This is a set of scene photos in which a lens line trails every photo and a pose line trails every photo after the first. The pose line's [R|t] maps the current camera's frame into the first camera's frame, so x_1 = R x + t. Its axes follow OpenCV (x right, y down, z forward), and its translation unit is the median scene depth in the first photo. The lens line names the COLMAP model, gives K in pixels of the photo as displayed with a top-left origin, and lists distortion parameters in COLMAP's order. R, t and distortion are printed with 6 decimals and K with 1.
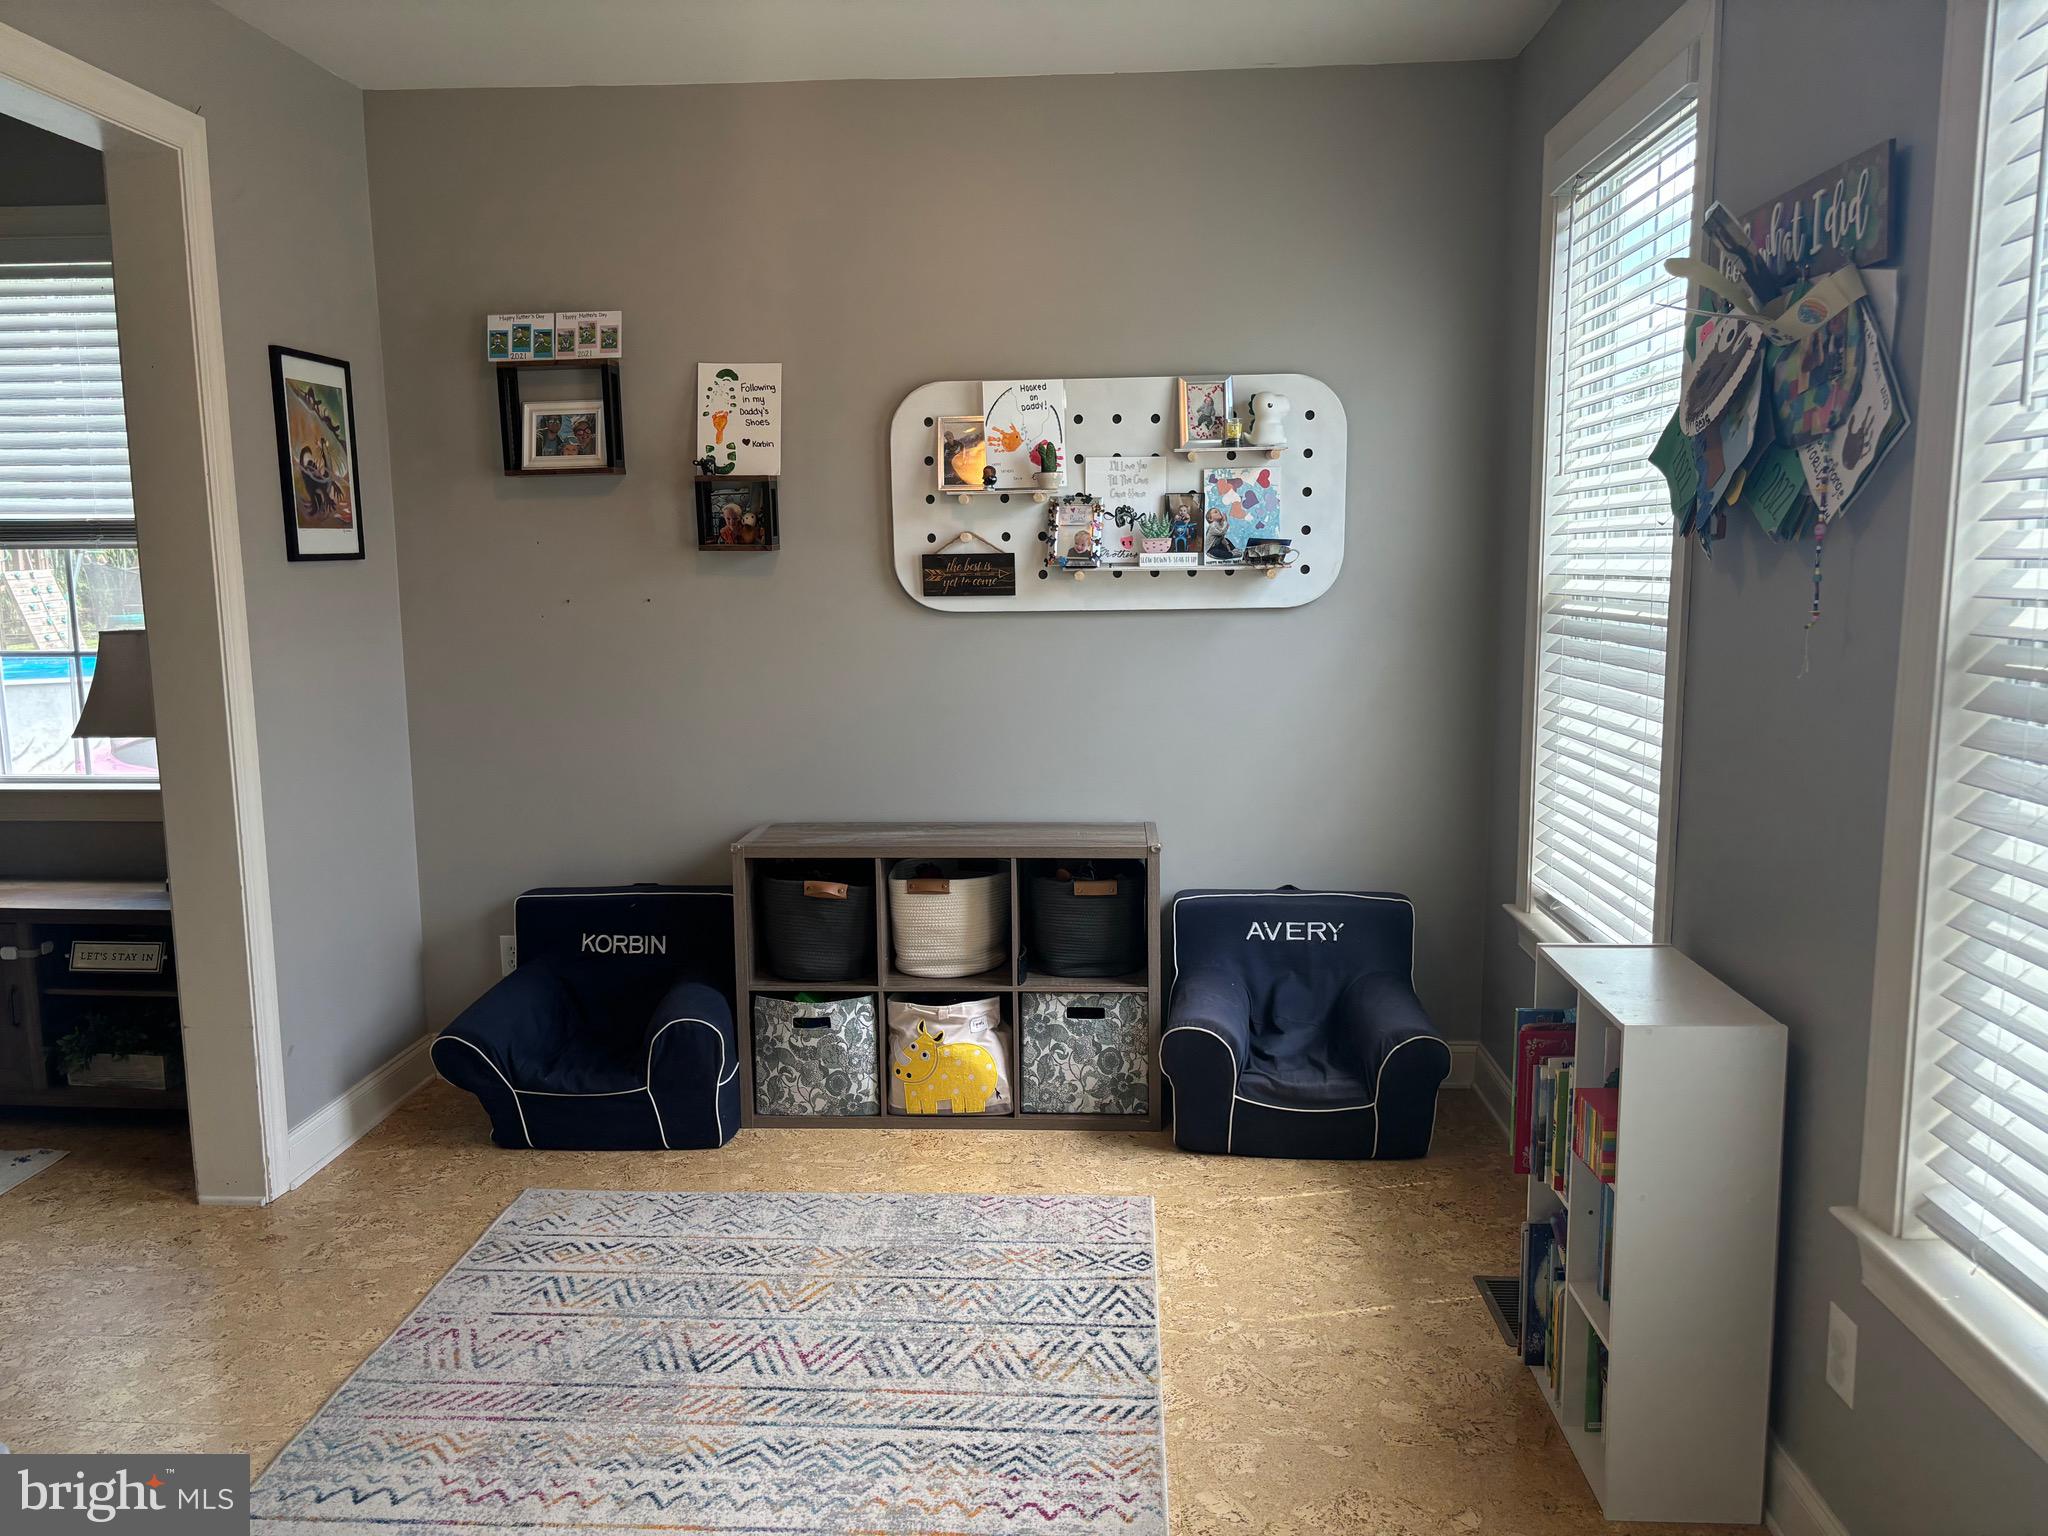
lens RADIAL K [[1555.1, 0, 1024.0], [0, 1555.1, 768.0], [0, 0, 1]] dist [0.043641, -0.035420]
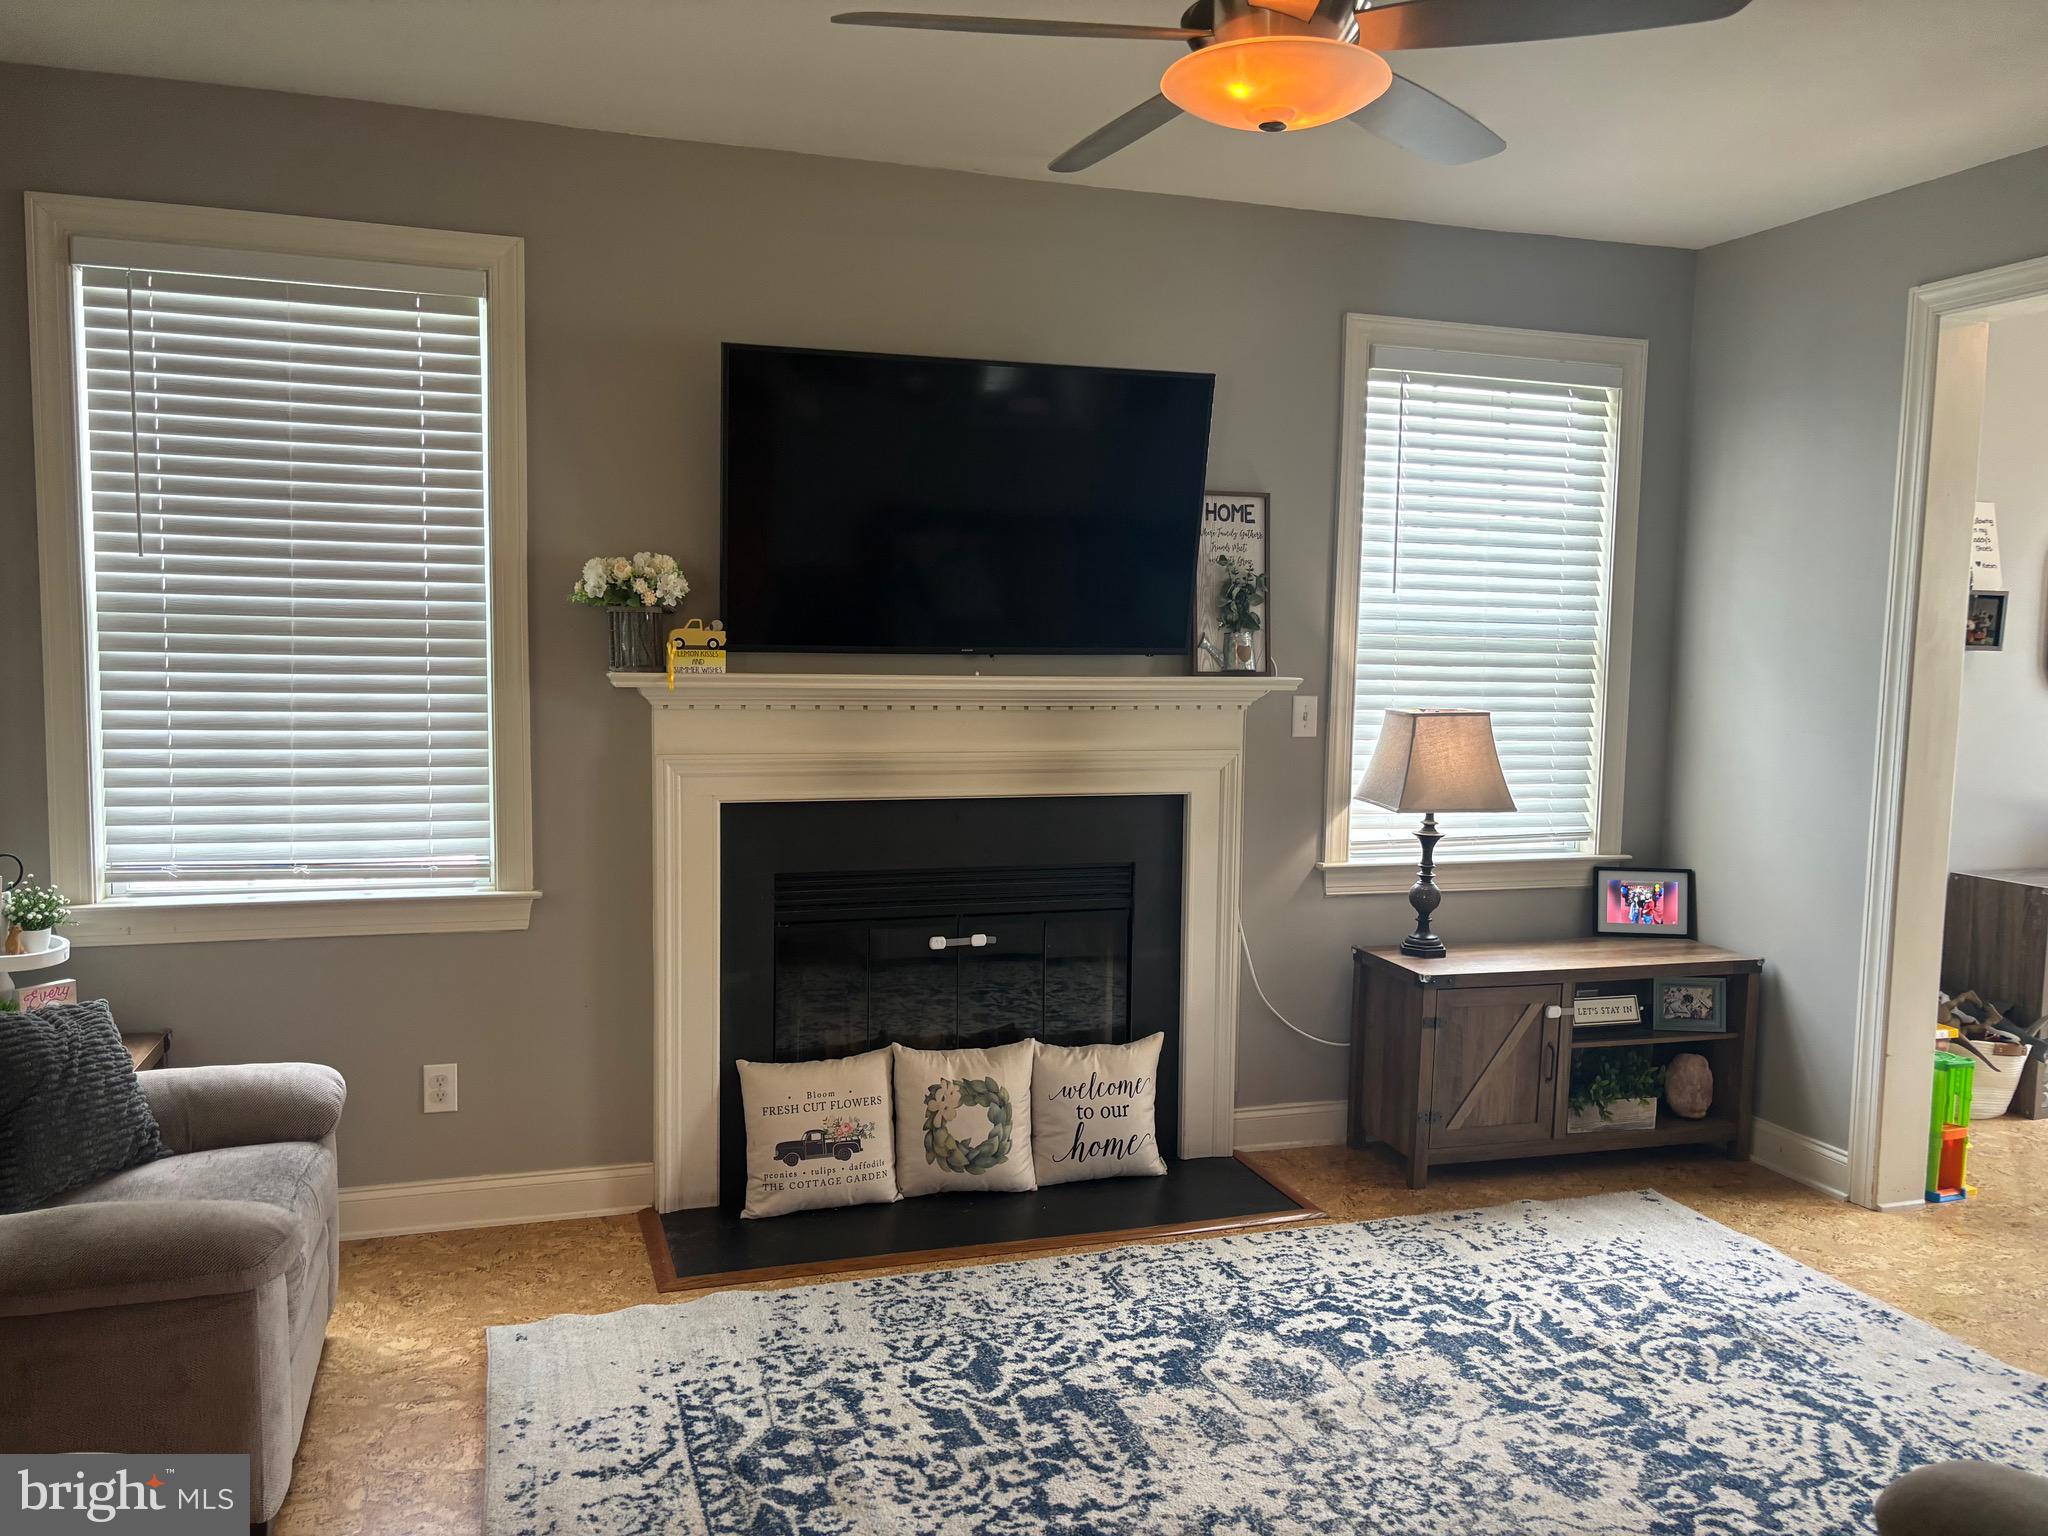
lens RADIAL K [[1555.1, 0, 1024.0], [0, 1555.1, 768.0], [0, 0, 1]] dist [0.043641, -0.035420]
pose [[0.929662, -0.004630, 0.368385, -1.344428], [0.022767, 0.998732, -0.044904, -0.008547], [-0.367710, 0.050132, 0.928588, 0.128295]]
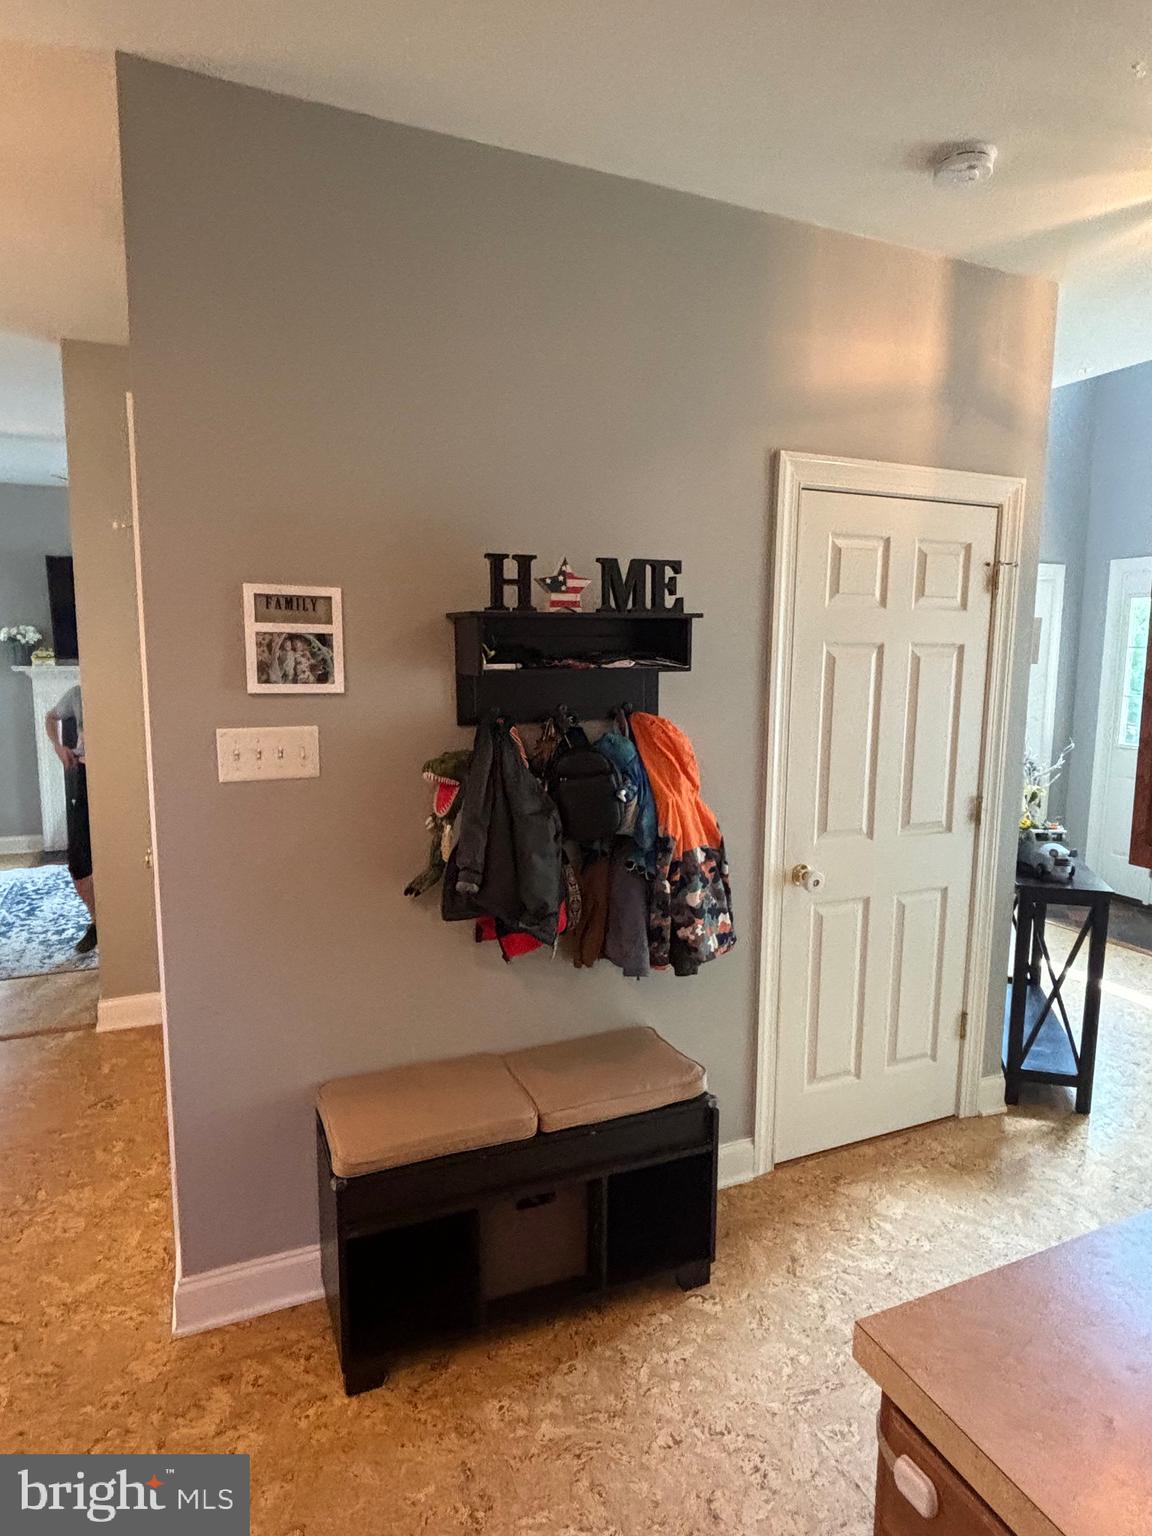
lens RADIAL K [[881.4, 0, 576.0], [0, 881.4, 768.0], [0, 0, 1]] dist [0.032805, -0.048347]
pose [[0.894210, -0.043037, 0.445574, -1.054237], [0.046105, 0.998929, 0.003958, 0.102976], [-0.445267, 0.017004, 0.895236, -0.735749]]
